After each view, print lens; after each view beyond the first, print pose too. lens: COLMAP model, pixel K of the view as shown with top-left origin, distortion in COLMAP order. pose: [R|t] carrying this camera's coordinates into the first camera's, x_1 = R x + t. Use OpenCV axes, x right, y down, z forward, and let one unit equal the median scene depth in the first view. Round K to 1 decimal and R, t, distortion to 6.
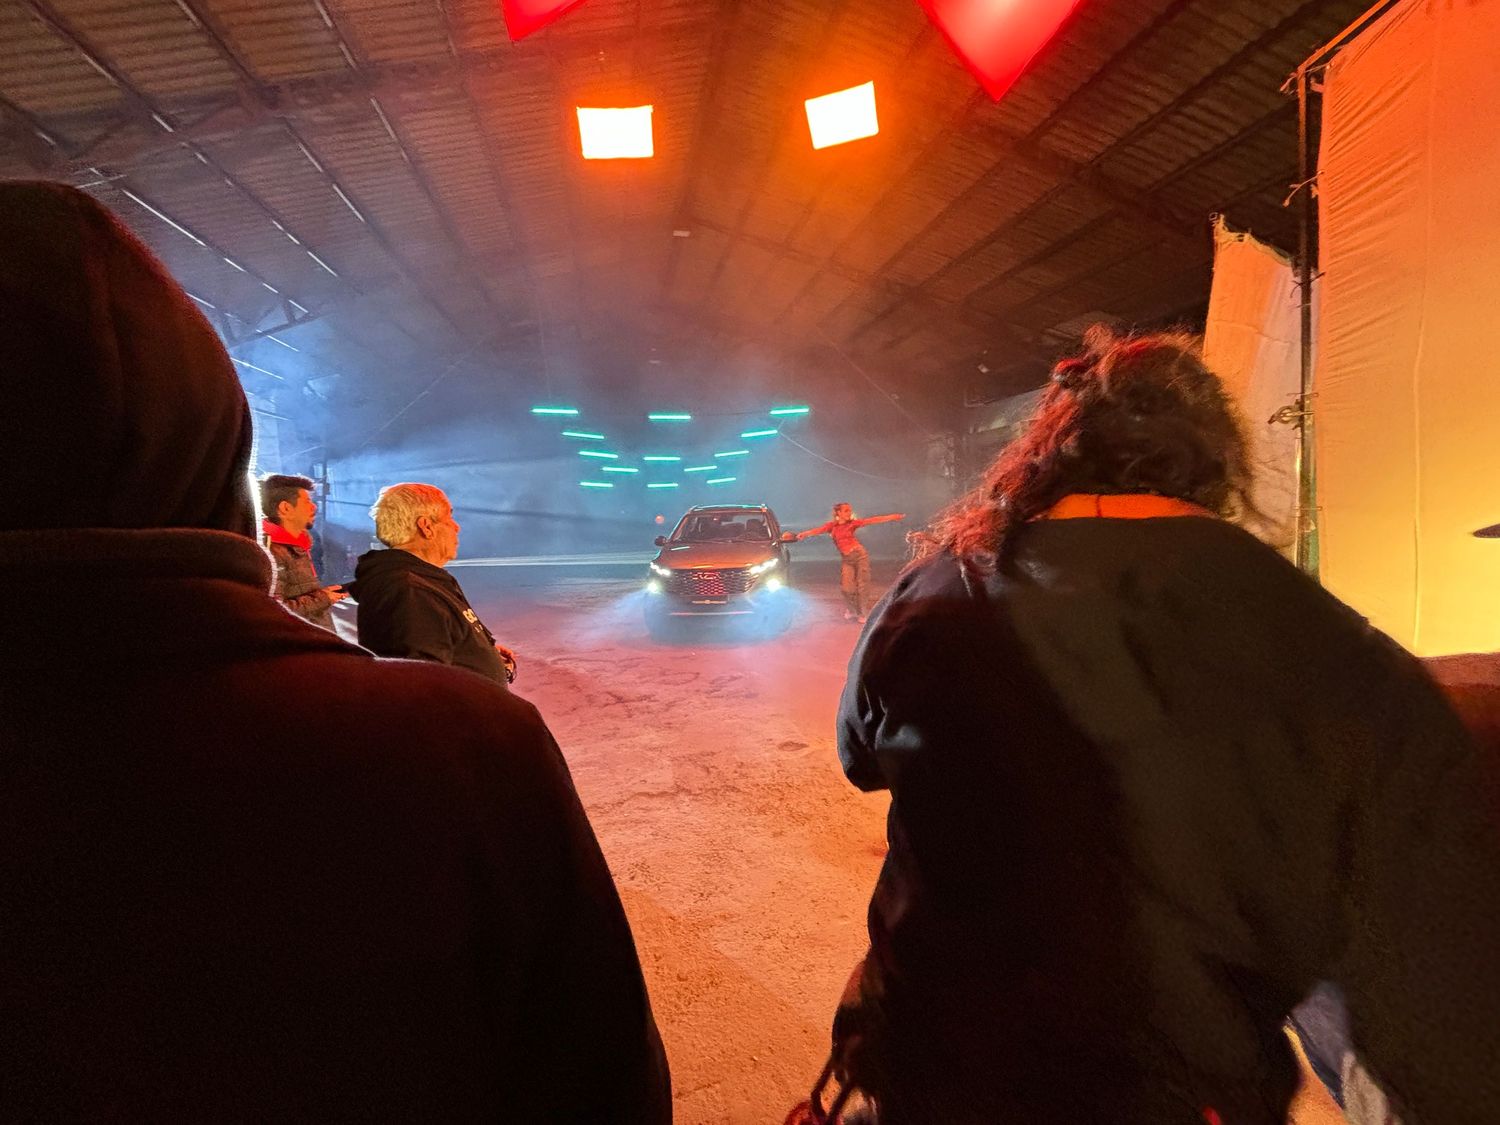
lens RADIAL K [[604.6, 0, 750.0], [0, 604.6, 562.5], [0, 0, 1]] dist [-0.001206, -0.000064]
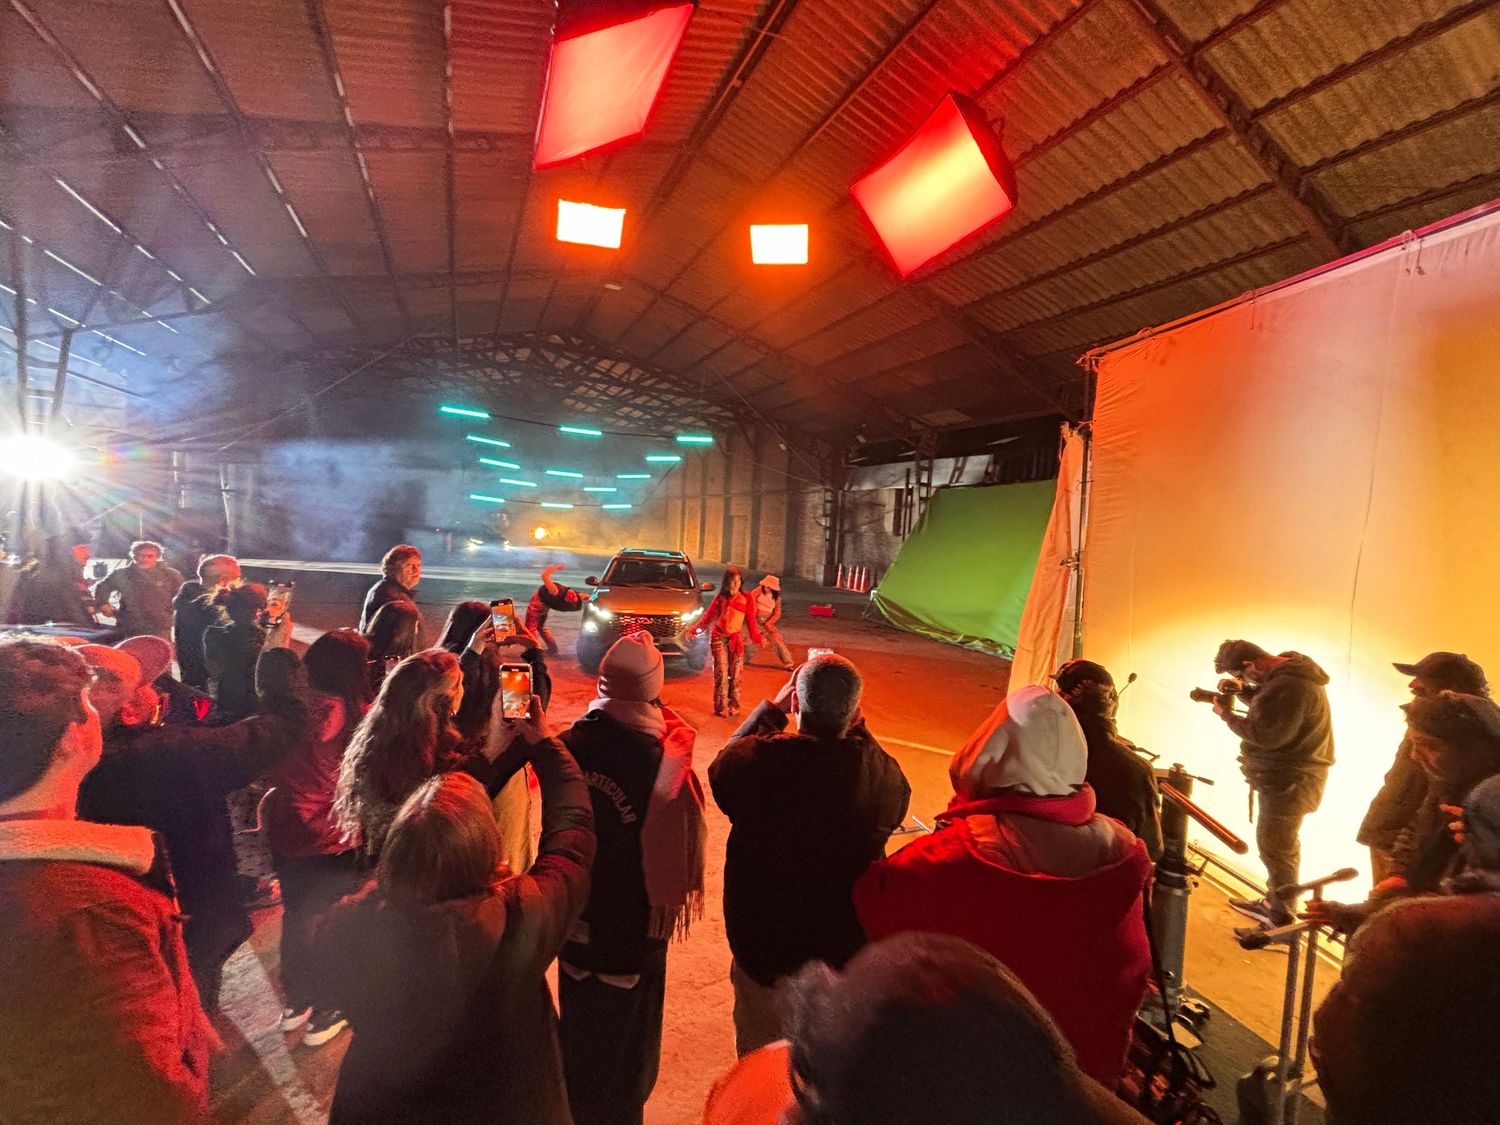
lens RADIAL K [[604.6, 0, 750.0], [0, 604.6, 562.5], [0, 0, 1]] dist [-0.001206, -0.000064]
pose [[0.972407, 0.082034, 0.218392, -0.119105], [-0.074455, 0.996309, -0.042724, -0.046004], [-0.221091, 0.025285, 0.974925, -0.156100]]
